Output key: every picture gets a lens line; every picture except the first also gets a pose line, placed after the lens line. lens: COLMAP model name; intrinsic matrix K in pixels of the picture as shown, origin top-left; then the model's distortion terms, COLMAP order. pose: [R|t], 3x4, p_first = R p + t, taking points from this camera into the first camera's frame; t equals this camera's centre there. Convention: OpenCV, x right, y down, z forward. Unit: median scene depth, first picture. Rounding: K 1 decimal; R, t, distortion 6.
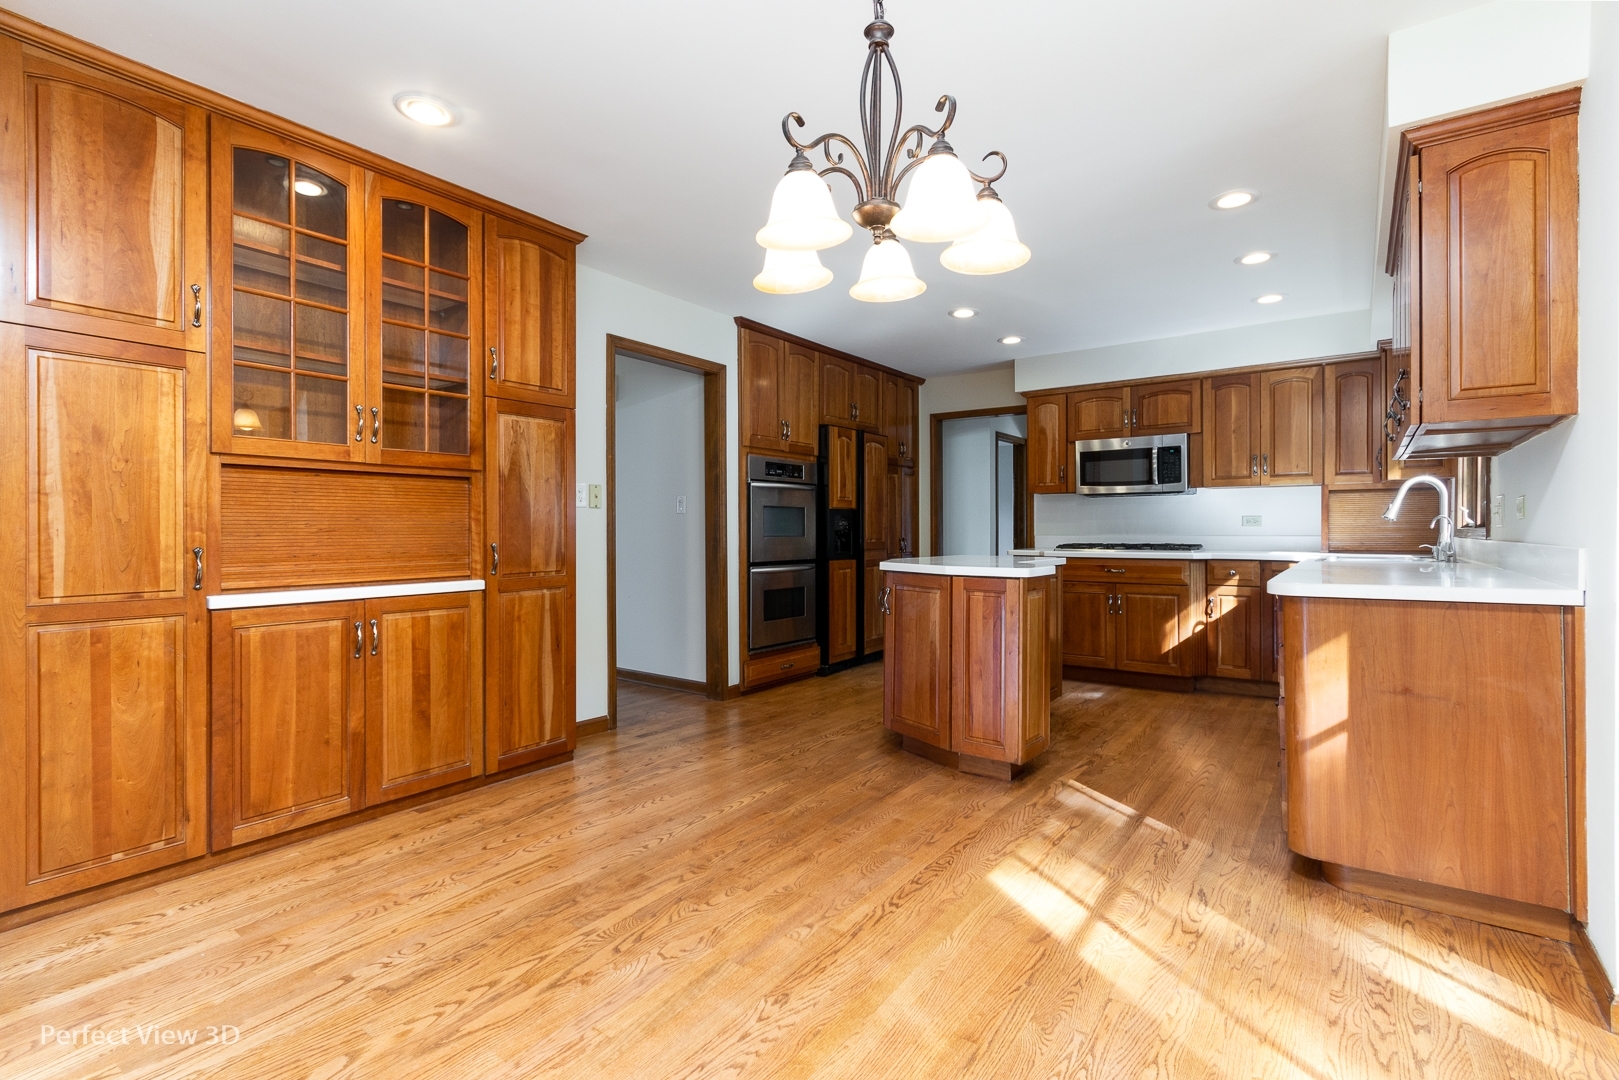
lens RADIAL K [[750.5, 0, 809.5], [0, 750.5, 540.0], [0, 0, 1]] dist [-0.001078, 0.000417]
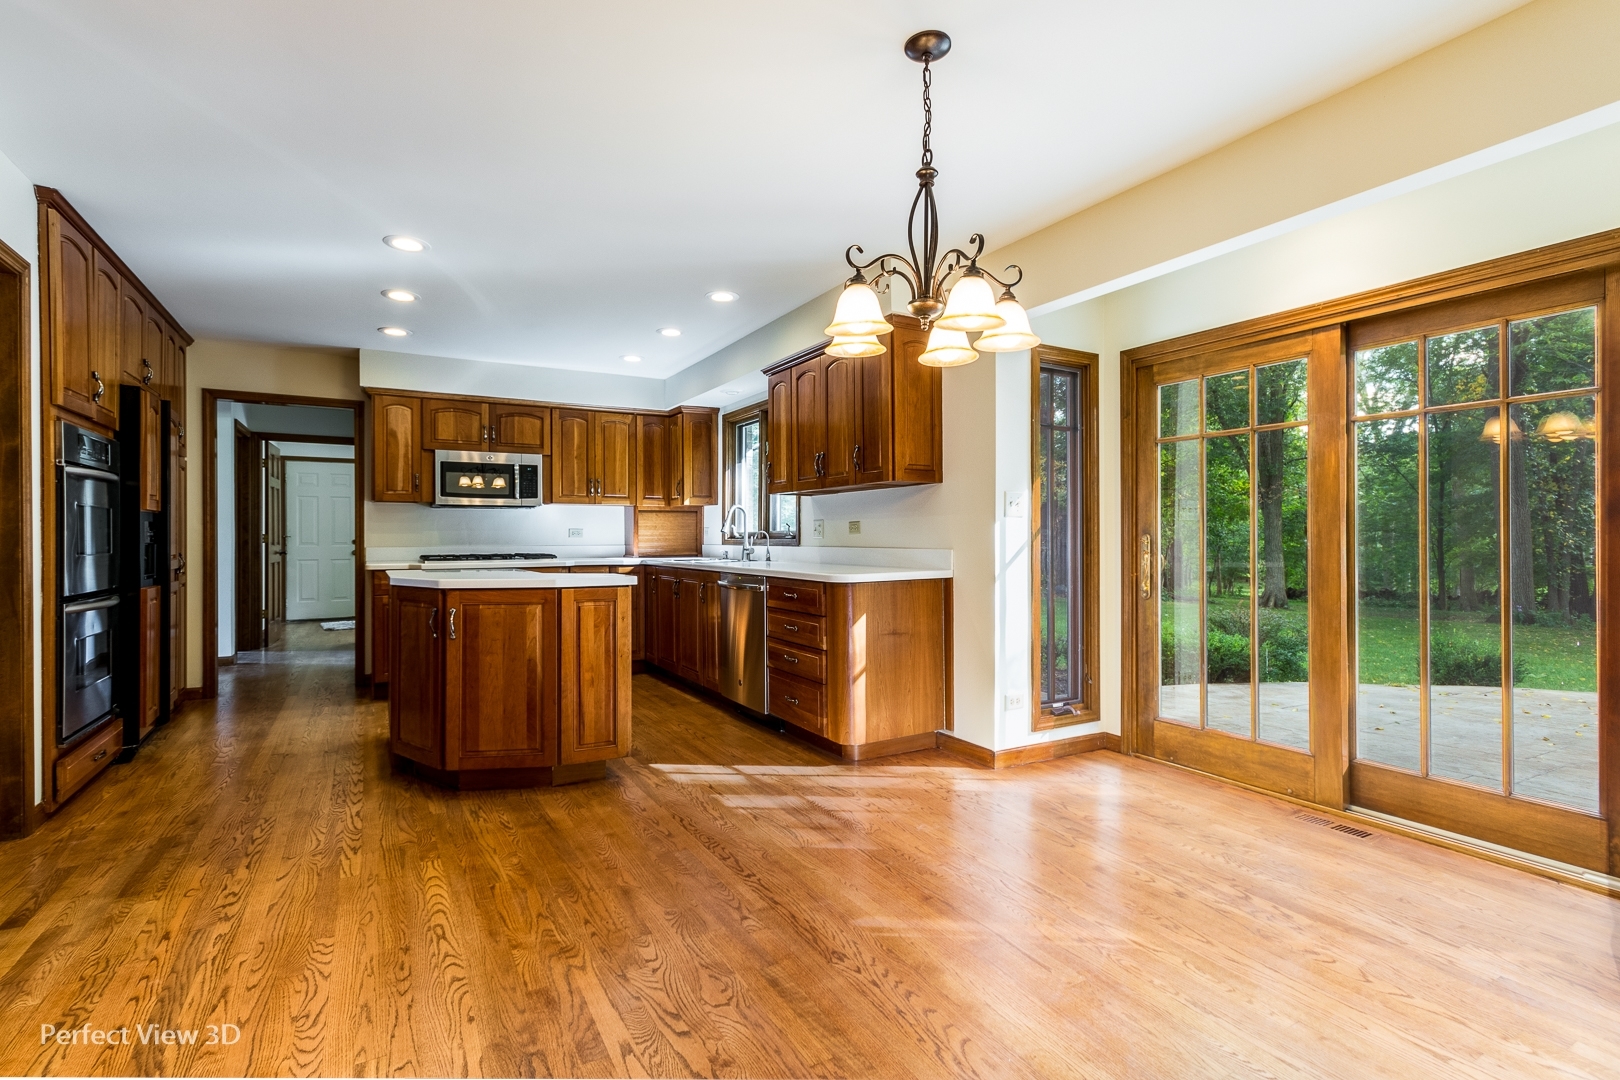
lens RADIAL K [[745.7, 0, 797.8], [0, 745.7, 539.0], [0, 0, 1]] dist [0.003147, 0.000974]
pose [[0.415733, -0.001481, 0.909485, -0.598666], [0.014003, 0.999891, -0.004773, -0.008572], [-0.909379, 0.014720, 0.415708, 0.315545]]
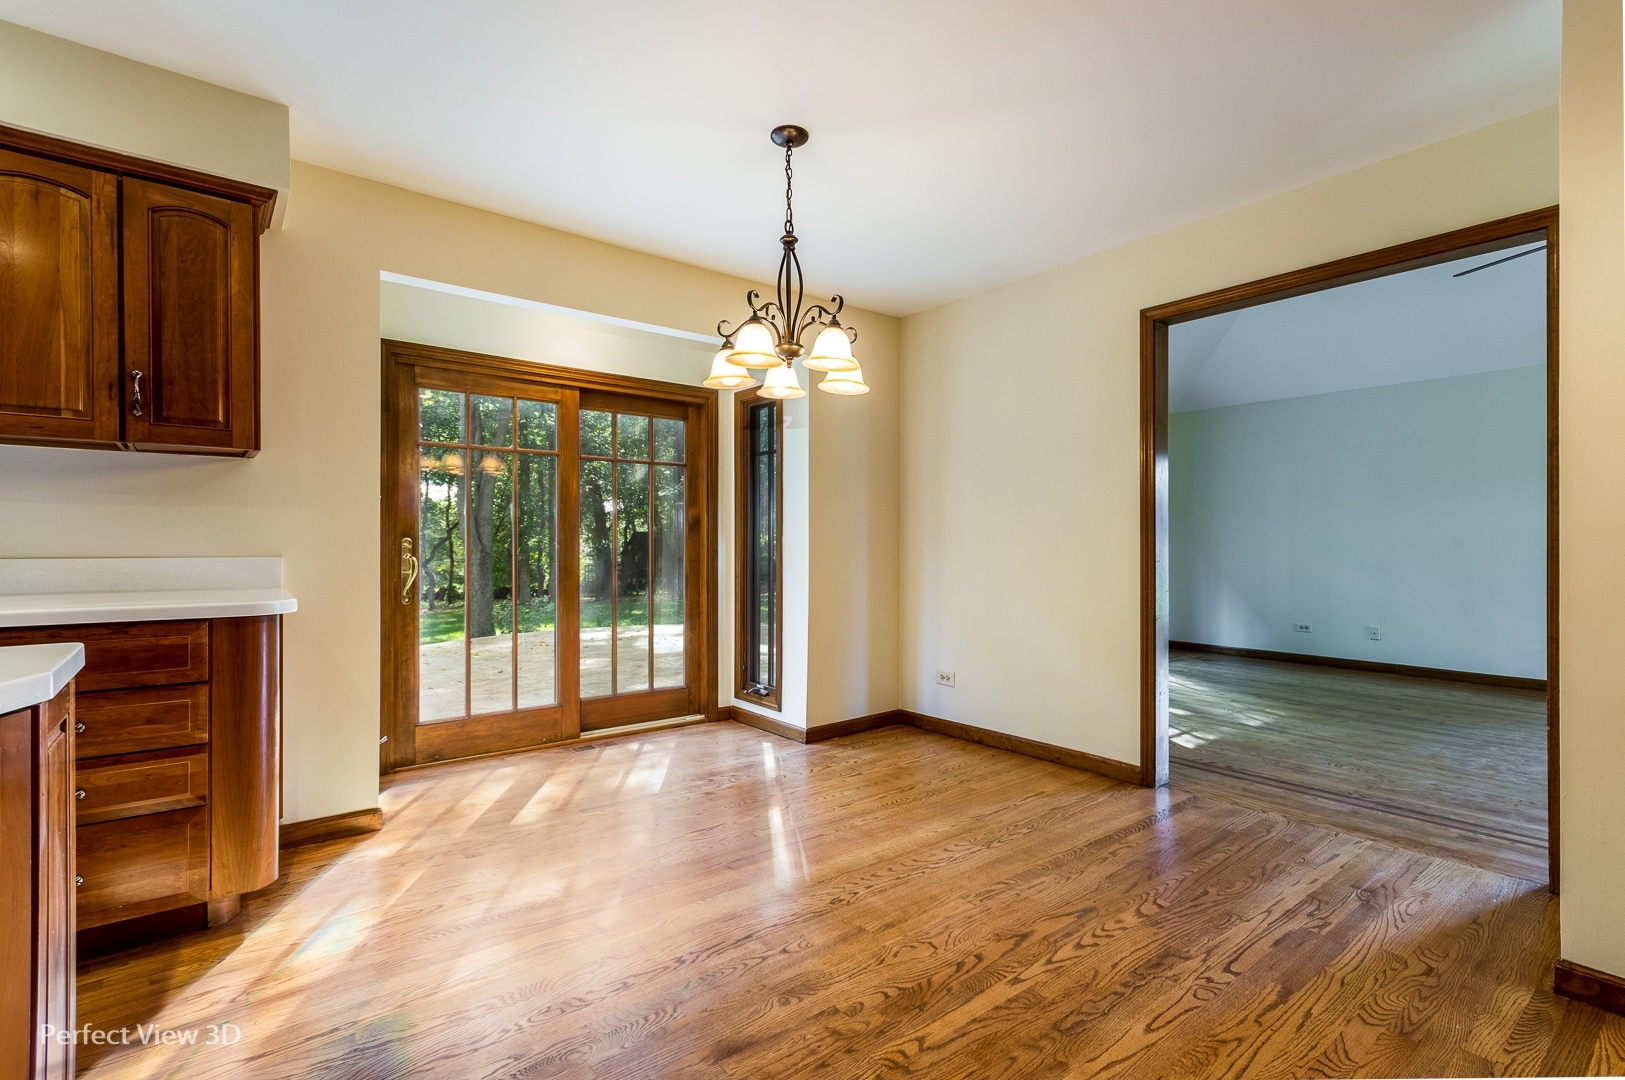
lens RADIAL K [[748.0, 0, 800.3], [0, 748.0, 539.0], [0, 0, 1]] dist [0.003147, 0.000974]
pose [[-0.958679, 0.000355, 0.284488, -0.192166], [0.002639, 0.999967, 0.007642, -0.018694], [-0.284476, 0.008077, -0.958649, 1.246628]]
